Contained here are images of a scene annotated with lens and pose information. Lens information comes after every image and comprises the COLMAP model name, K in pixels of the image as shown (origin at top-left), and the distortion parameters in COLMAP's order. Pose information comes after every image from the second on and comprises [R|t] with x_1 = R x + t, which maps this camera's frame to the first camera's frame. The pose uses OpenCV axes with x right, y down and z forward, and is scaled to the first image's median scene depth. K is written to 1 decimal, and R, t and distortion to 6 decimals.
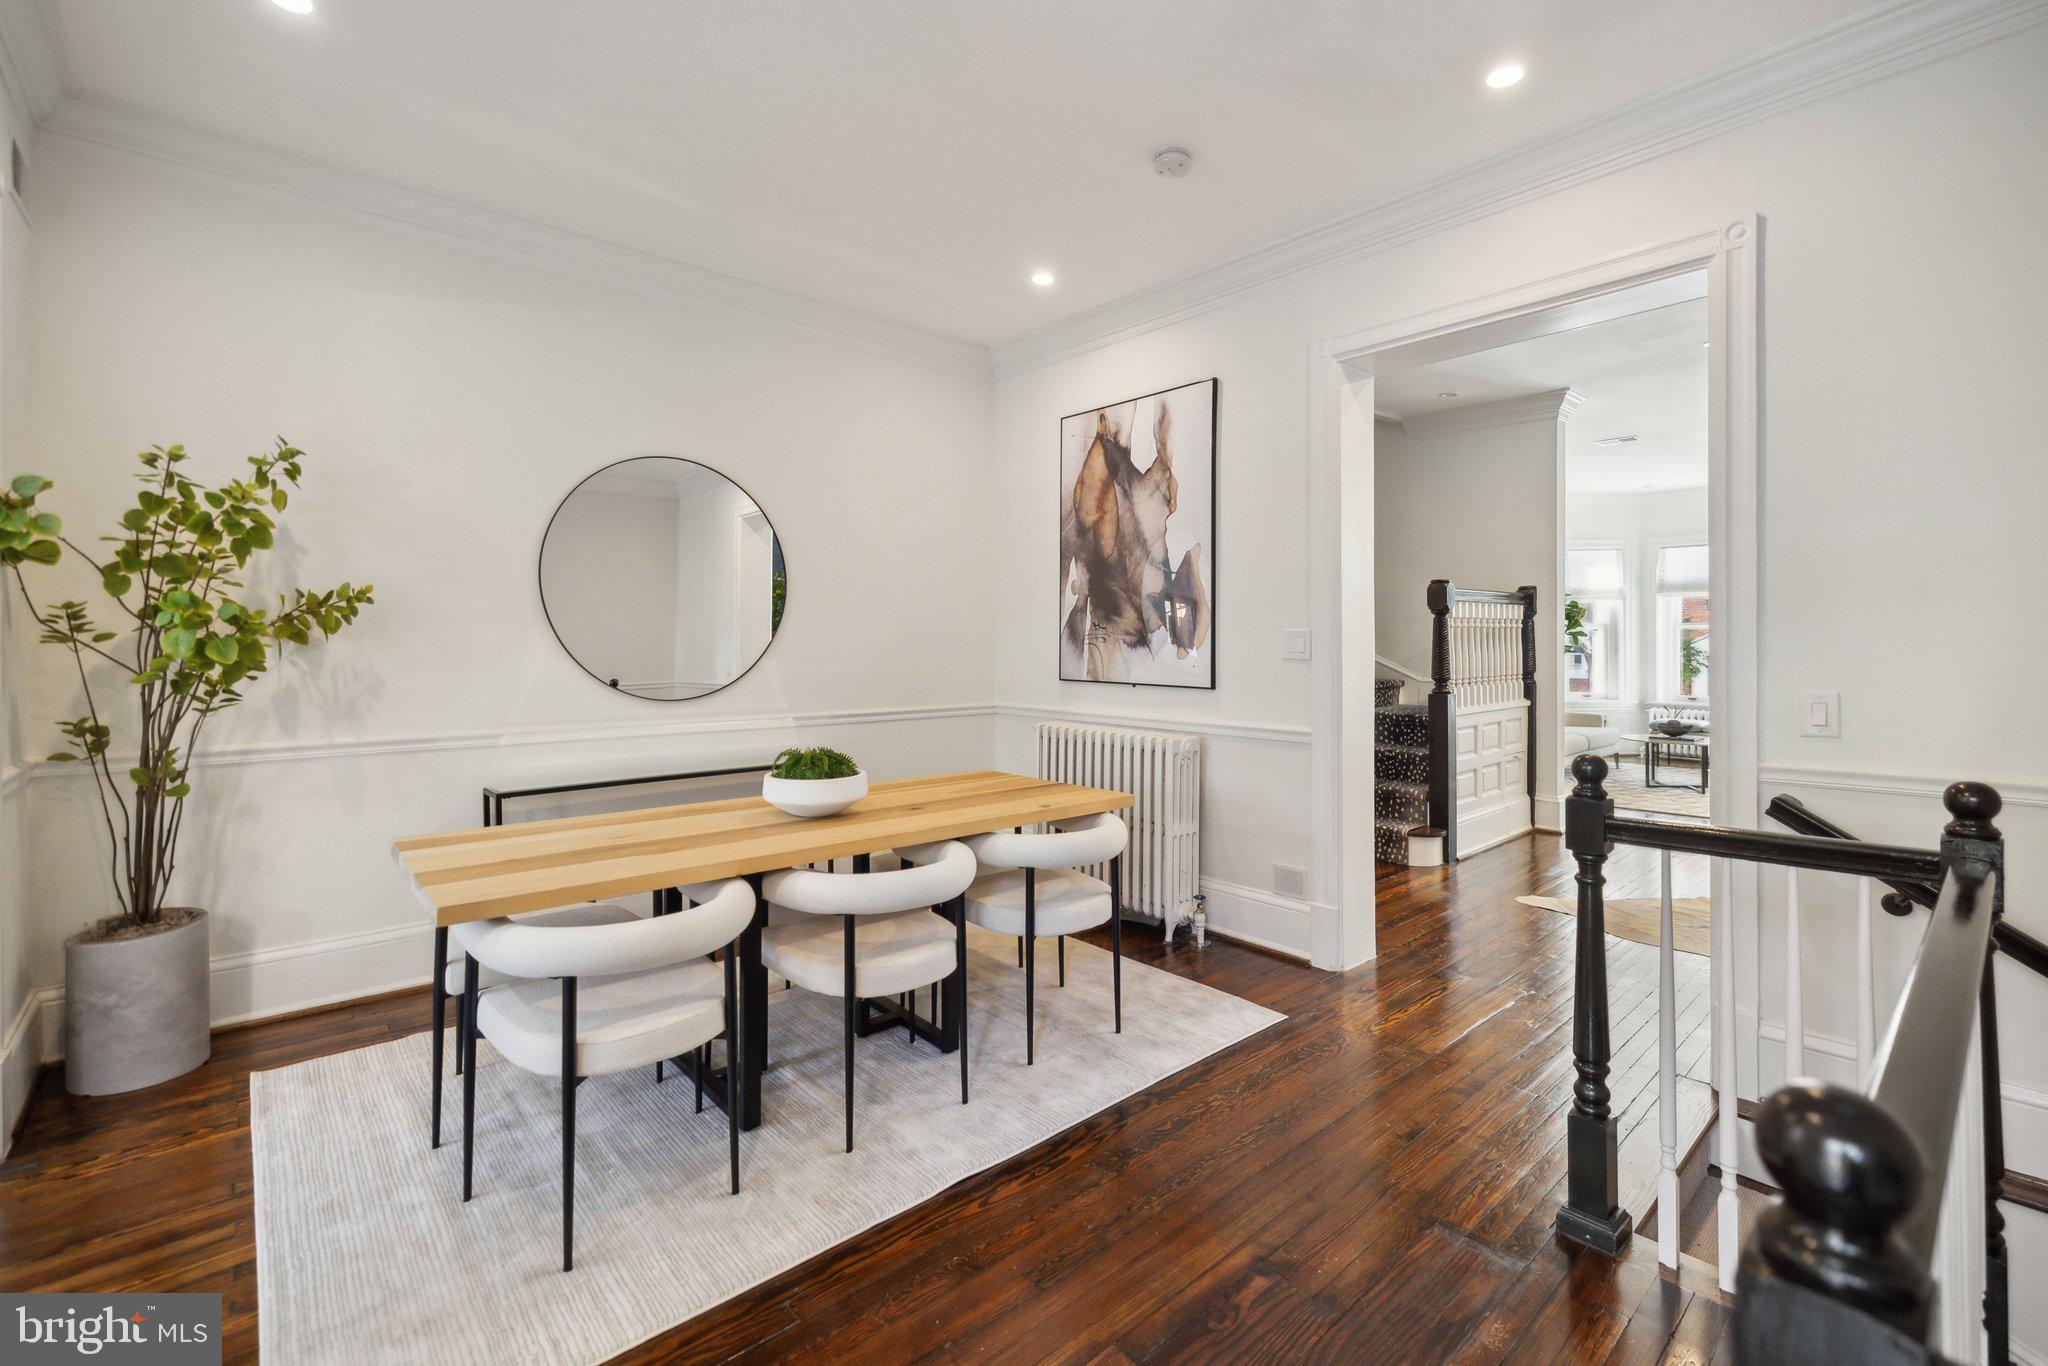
lens RADIAL K [[904.6, 0, 1049.0], [0, 904.6, 642.5], [0, 0, 1]] dist [0.000595, 0.000009]
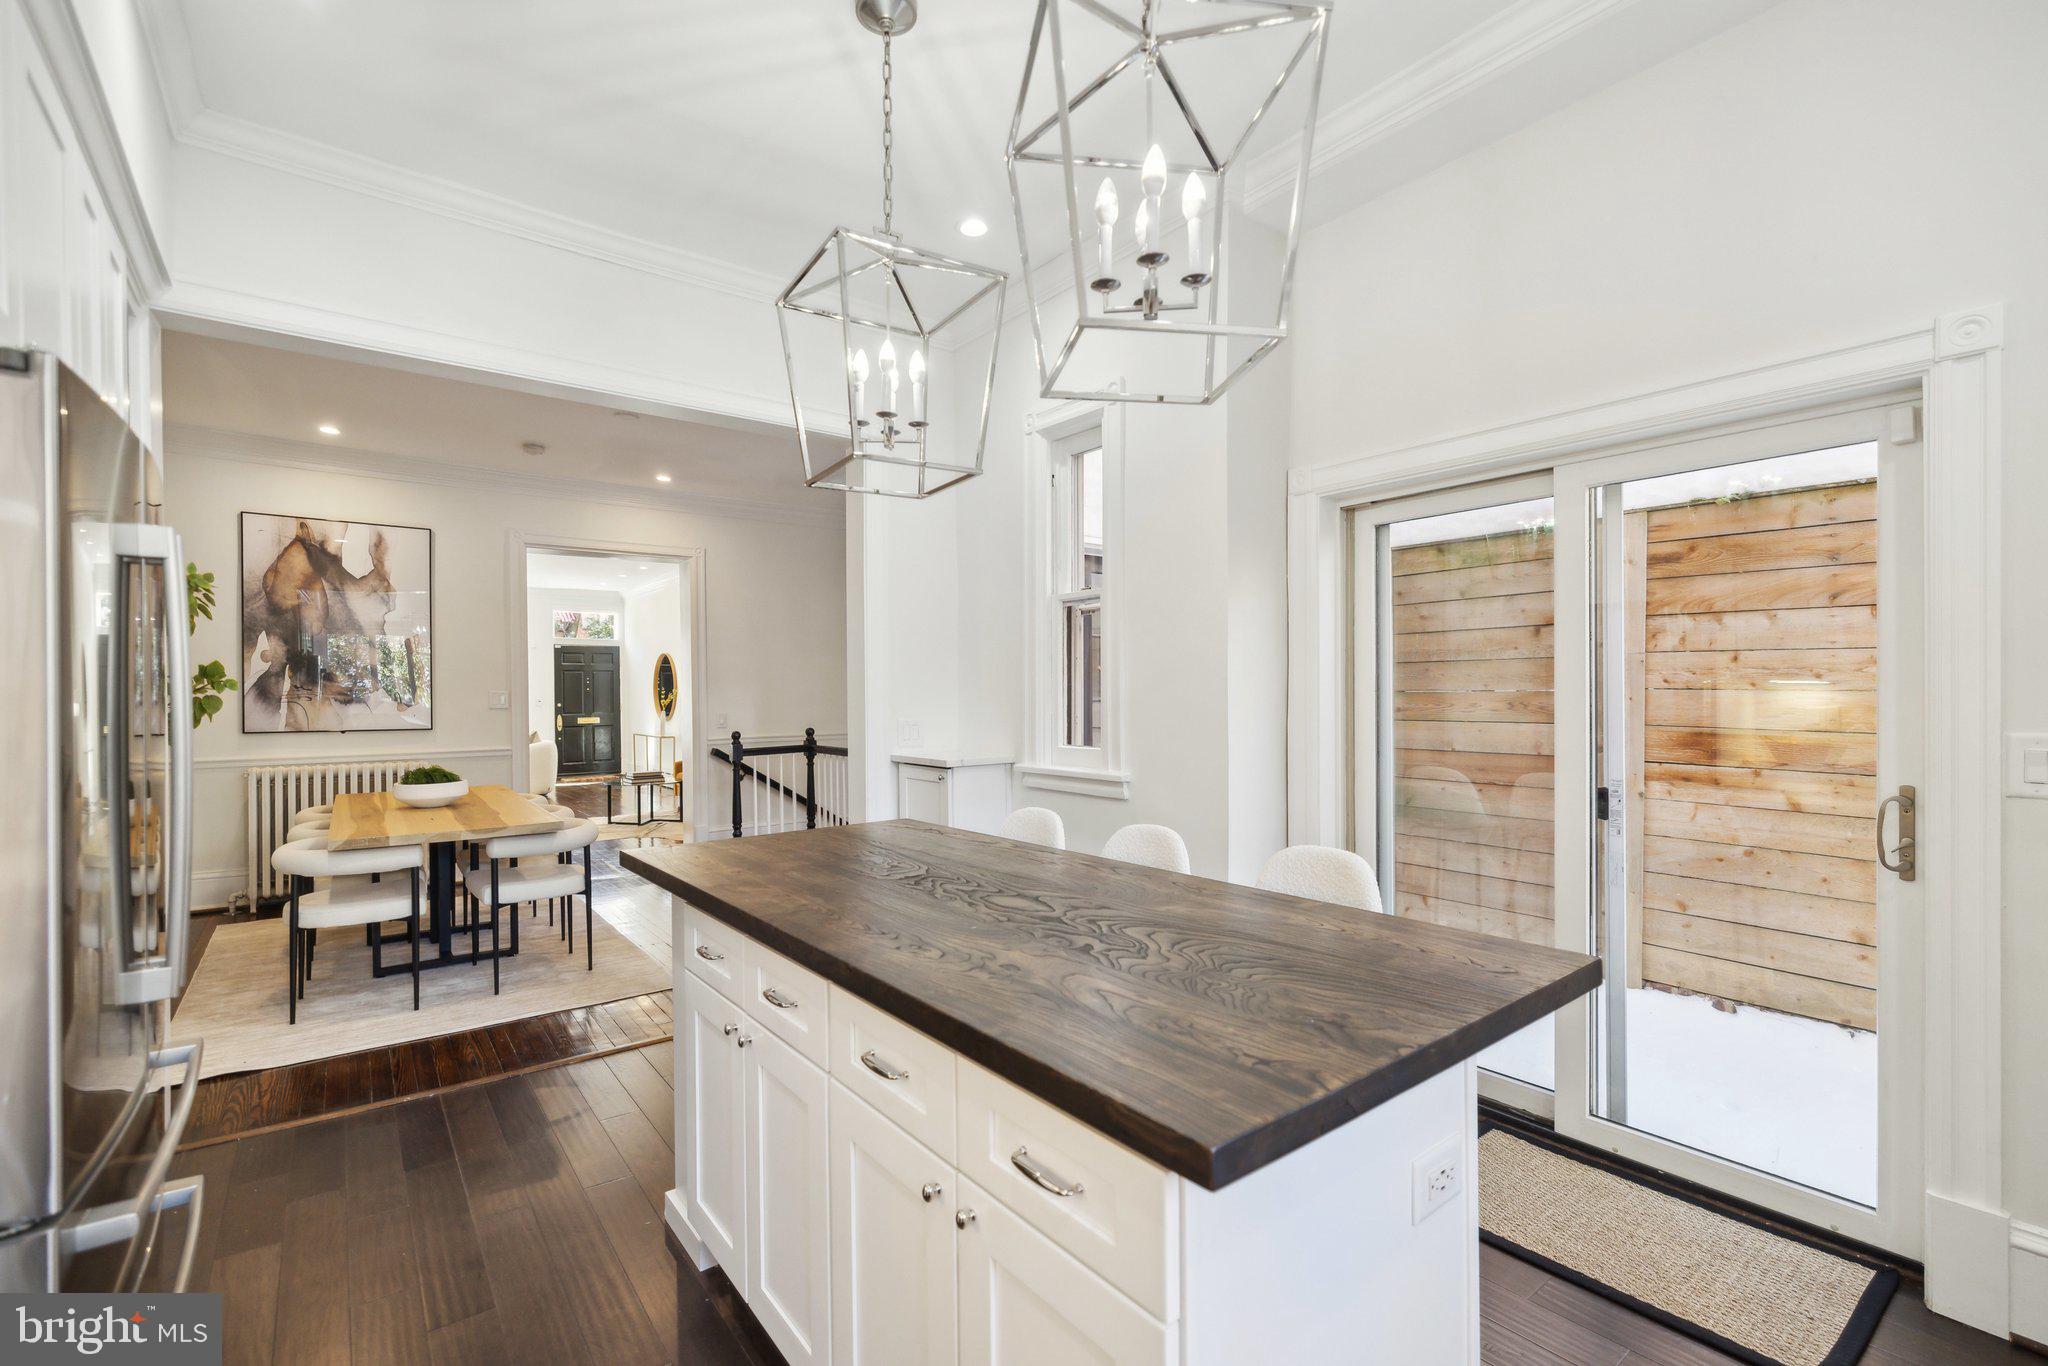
lens RADIAL K [[904.6, 0, 1024.2], [0, 904.6, 689.4], [0, 0, 1]] dist [0.000595, 0.000009]
pose [[0.084708, -0.002725, 0.996402, -1.142054], [0.002349, 0.999994, 0.002535, -0.016945], [-0.996403, 0.002126, 0.084714, -0.127844]]
